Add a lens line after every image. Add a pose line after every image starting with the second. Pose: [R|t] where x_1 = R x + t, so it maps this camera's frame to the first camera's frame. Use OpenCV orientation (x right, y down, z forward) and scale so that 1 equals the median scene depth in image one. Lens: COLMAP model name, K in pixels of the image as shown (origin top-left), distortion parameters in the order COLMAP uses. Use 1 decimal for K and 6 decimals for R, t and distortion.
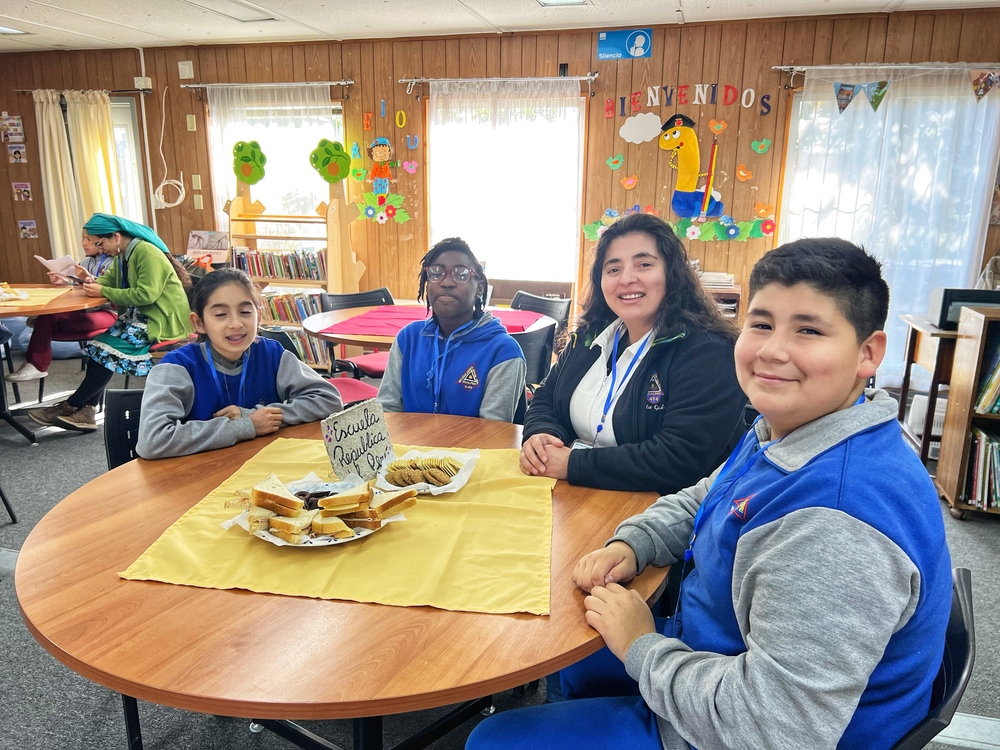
lens RADIAL K [[752.9, 0, 495.2], [0, 752.9, 376.3], [0, 0, 1]] dist [0.060135, -0.078596]
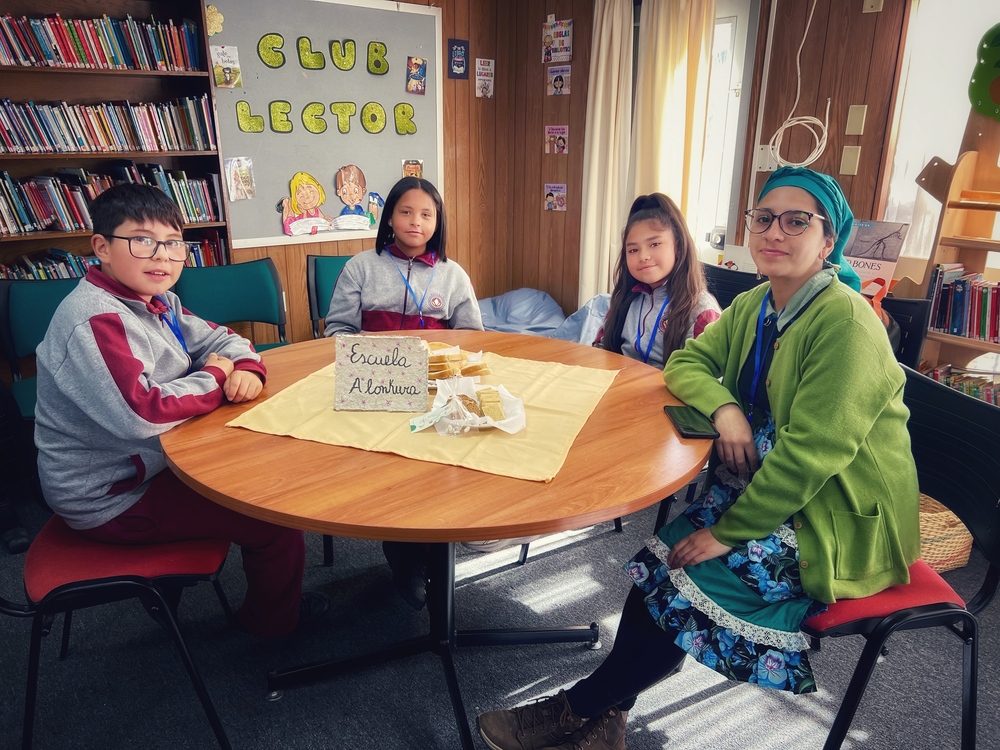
lens RADIAL K [[760.4, 0, 490.8], [0, 760.4, 376.3], [0, 0, 1]] dist [0.055364, -0.072212]
pose [[0.808923, 0.179492, -0.559845, -0.272829], [-0.144382, 0.983744, 0.106780, -0.108515], [0.569910, -0.005545, 0.821688, 0.443616]]
